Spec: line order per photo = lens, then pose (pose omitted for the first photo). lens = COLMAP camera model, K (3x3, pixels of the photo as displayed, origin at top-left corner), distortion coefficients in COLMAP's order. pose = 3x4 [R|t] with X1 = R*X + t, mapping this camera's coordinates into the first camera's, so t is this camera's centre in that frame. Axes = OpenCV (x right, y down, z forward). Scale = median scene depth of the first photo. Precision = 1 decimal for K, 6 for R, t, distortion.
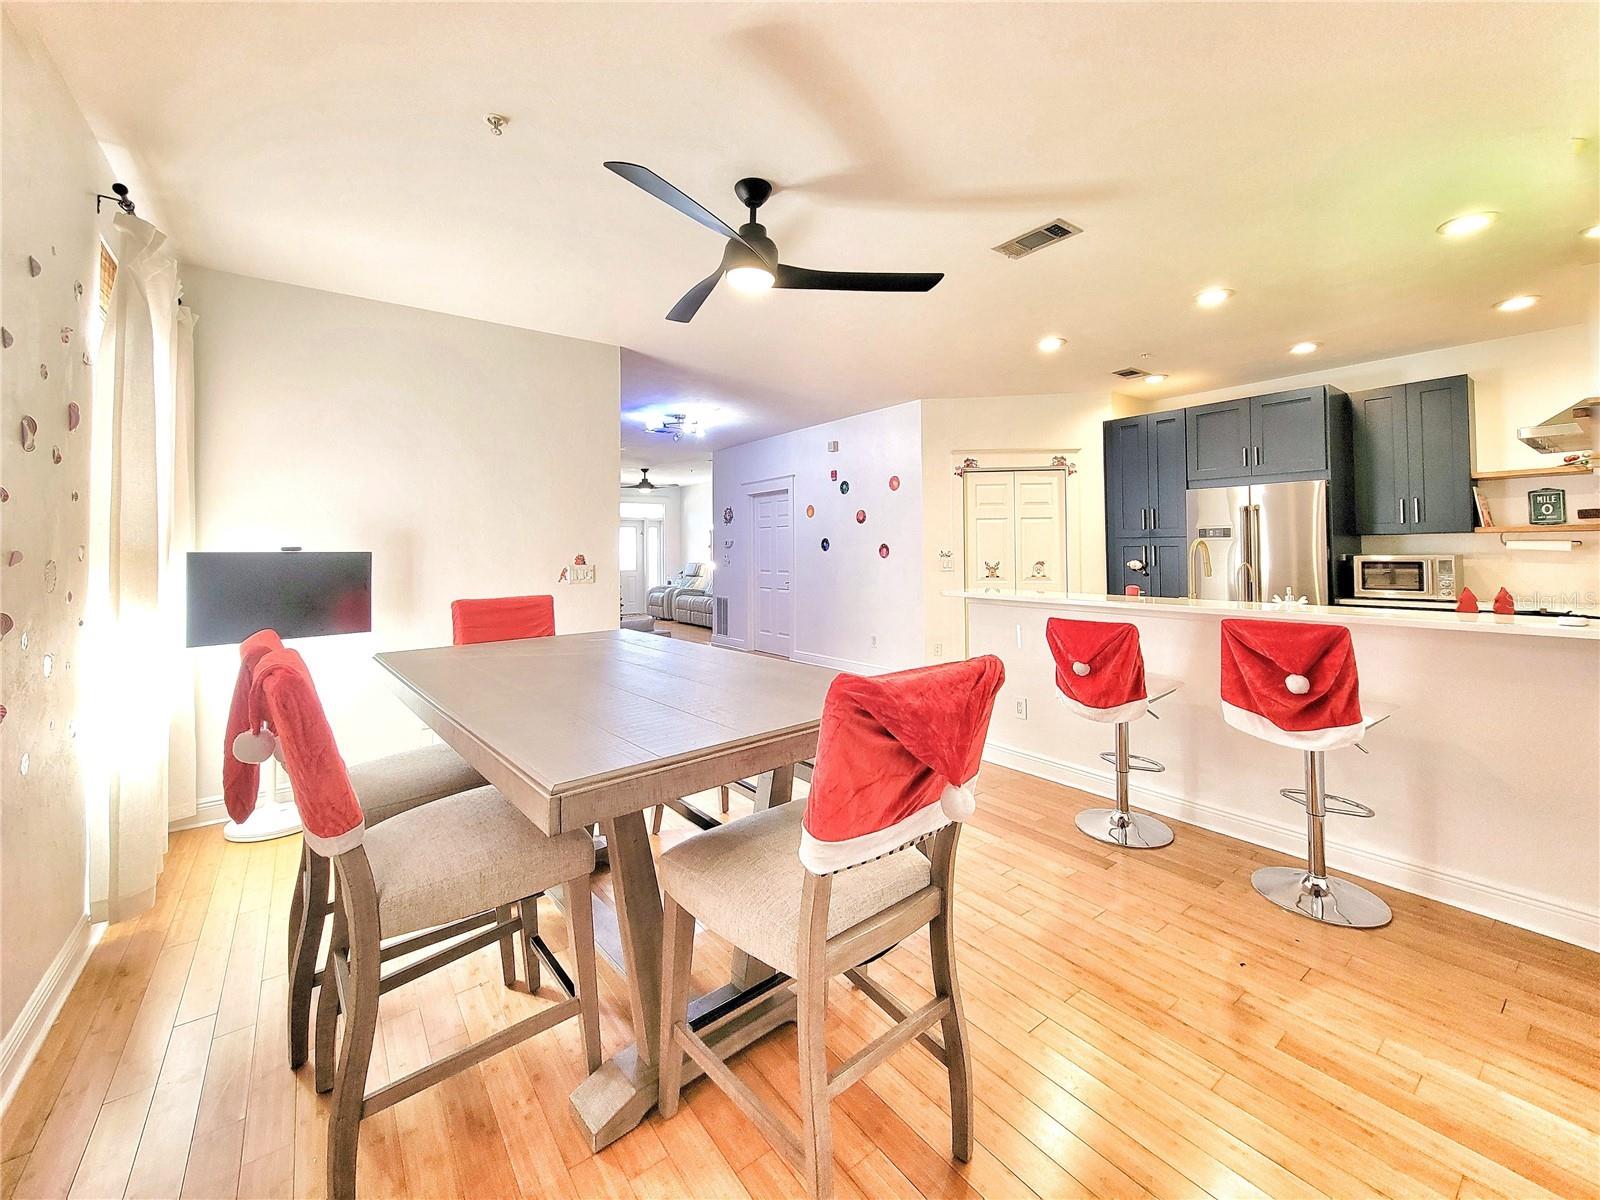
lens RADIAL K [[648.3, 0, 803.3], [0, 648.3, 533.9], [0, 0, 1]] dist [-0.000744, -0.000061]
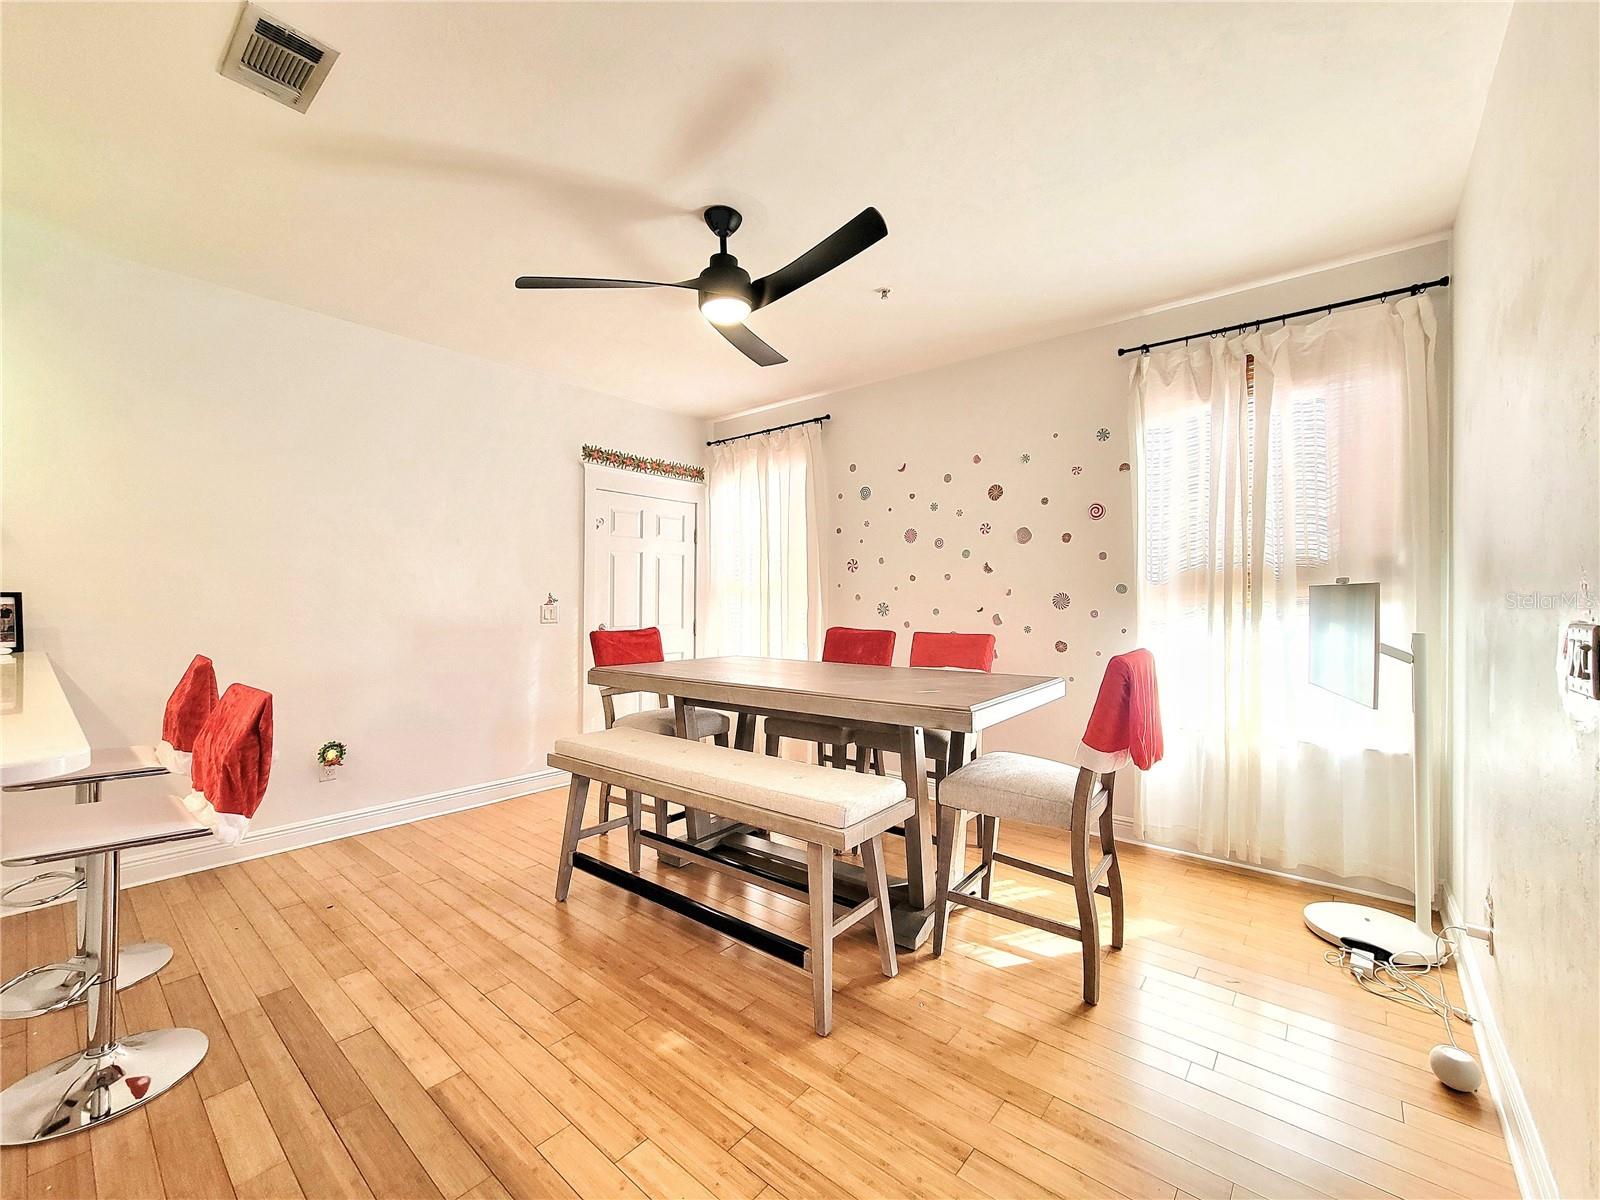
lens RADIAL K [[652.0, 0, 800.0], [0, 652.0, 600.0], [0, 0, 1]] dist [-0.001112, -0.000055]
pose [[-0.975573, 0.009326, -0.219477, 0.012973], [0.014034, 0.999704, -0.019899, 0.028599], [0.219227, -0.022493, -0.975415, 0.793252]]
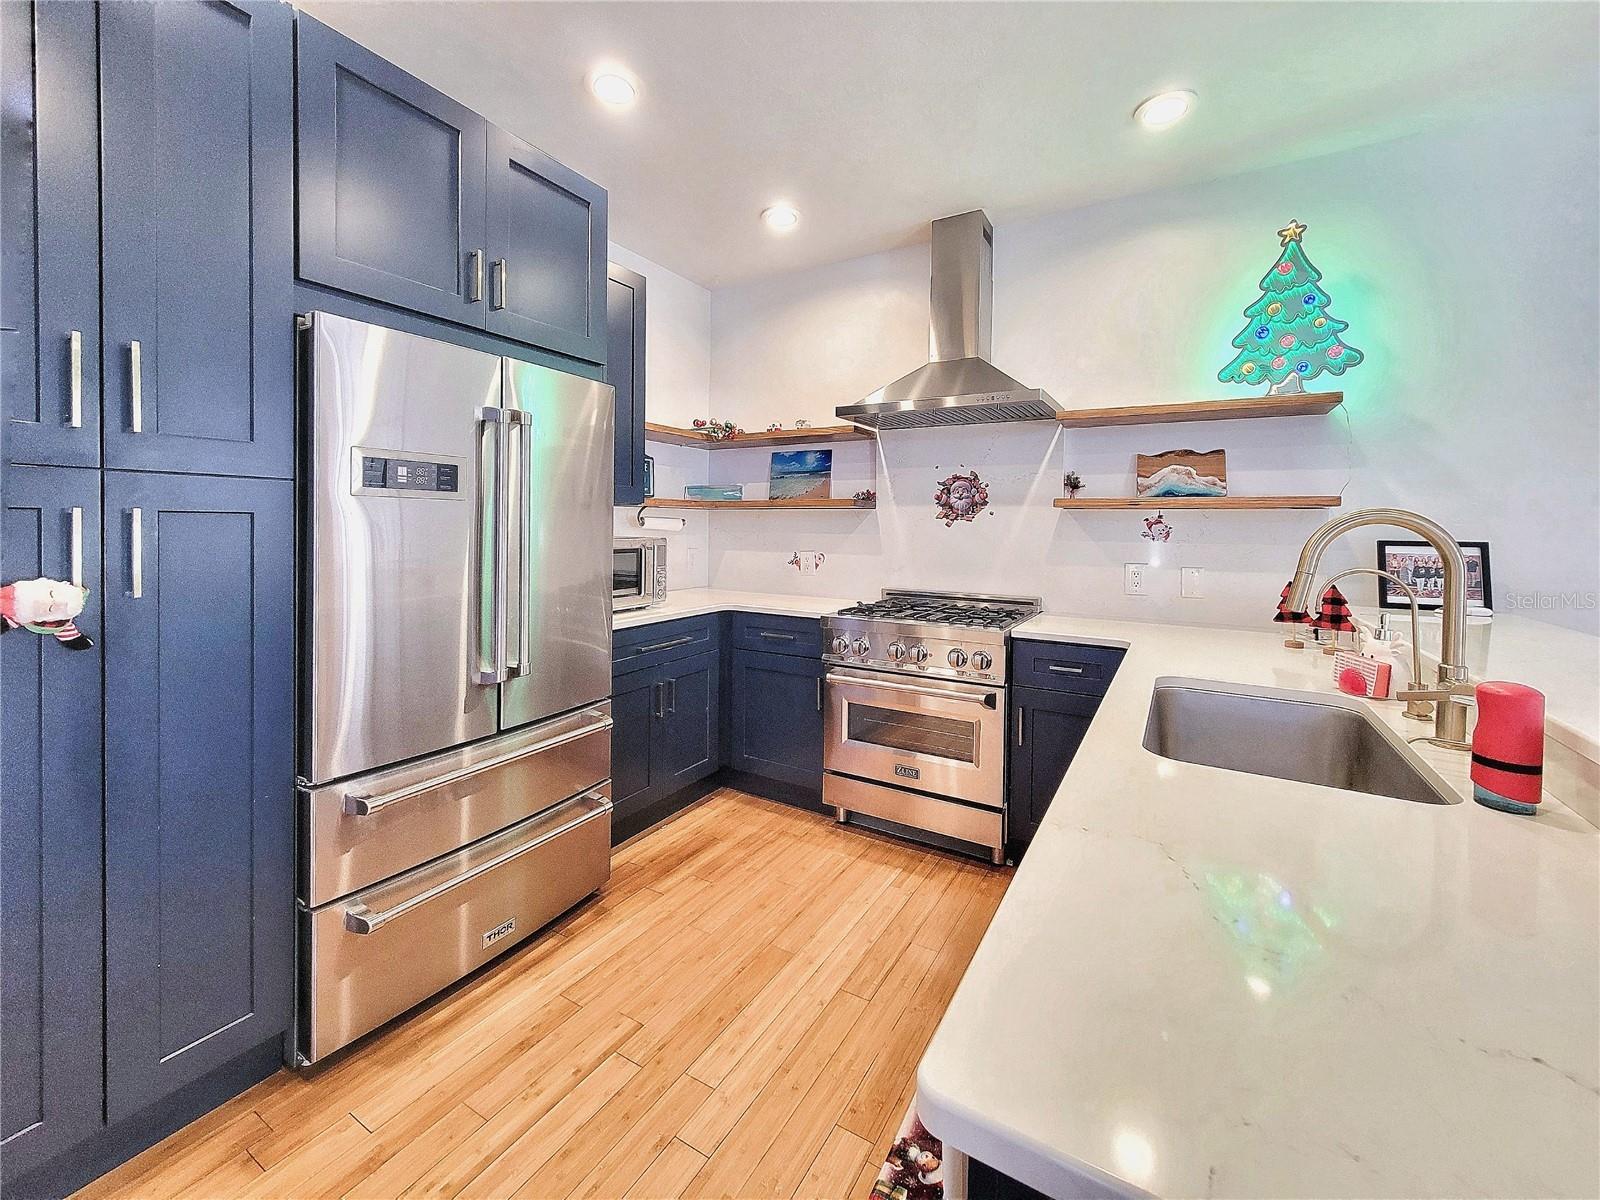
lens RADIAL K [[646.3, 0, 799.1], [0, 646.3, 539.1], [0, 0, 1]] dist [-0.000420, 0.000061]
pose [[-0.367996, -0.016248, 0.929686, 0.211669], [-0.032848, 0.999450, 0.004465, 0.017925], [-0.929247, -0.028895, -0.368327, 0.754672]]
